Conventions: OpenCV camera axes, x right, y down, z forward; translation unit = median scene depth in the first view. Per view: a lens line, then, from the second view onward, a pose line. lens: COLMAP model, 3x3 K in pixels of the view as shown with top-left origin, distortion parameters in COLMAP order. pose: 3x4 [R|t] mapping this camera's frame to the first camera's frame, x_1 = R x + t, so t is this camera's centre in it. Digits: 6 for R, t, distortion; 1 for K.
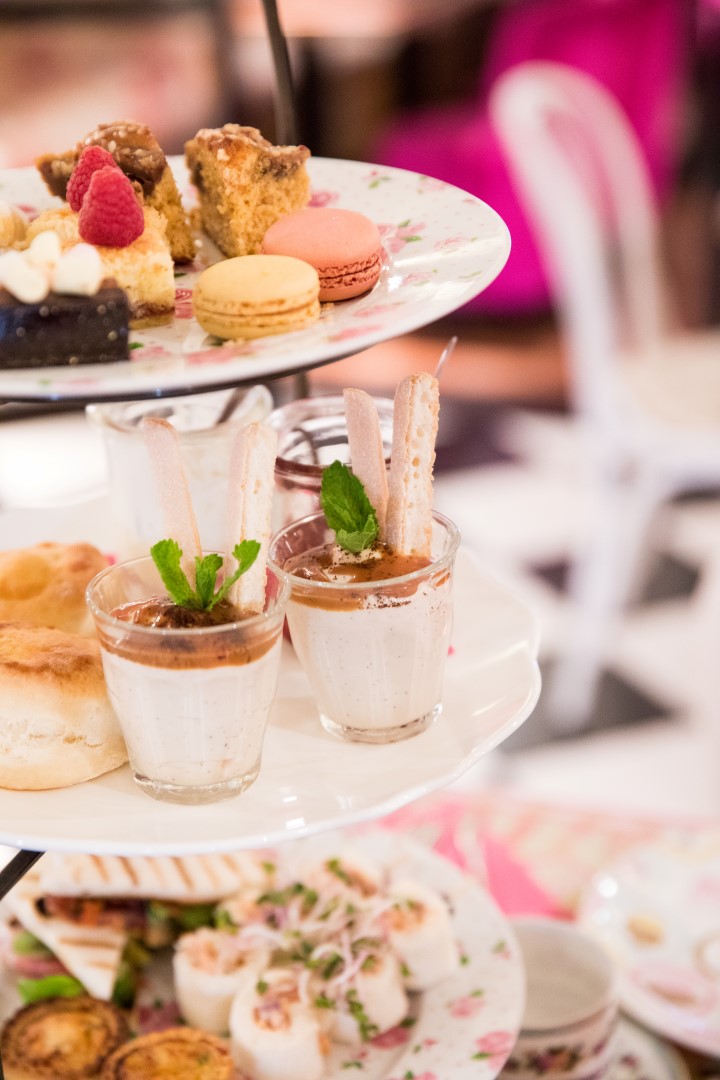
lens RADIAL K [[1917.9, 0, 357.5], [0, 1917.9, 538.1], [0, 0, 1]] dist [0.107537, 0.000000]
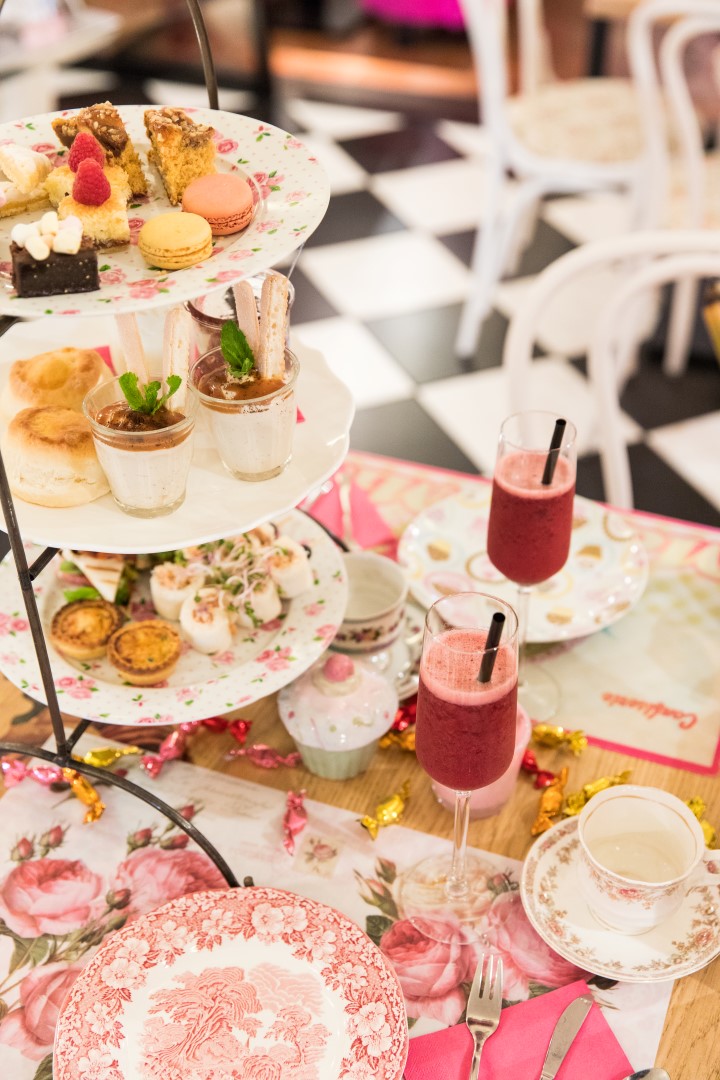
lens RADIAL K [[1395.1, 0, 362.6], [0, 1395.1, 541.0], [0, 0, 1]] dist [-0.000972, 0.000000]
pose [[0.999728, 0.021964, 0.007893, 0.101884], [-0.023274, 0.963544, 0.266535, -0.185162], [-0.001751, -0.266646, 0.963793, -0.255993]]
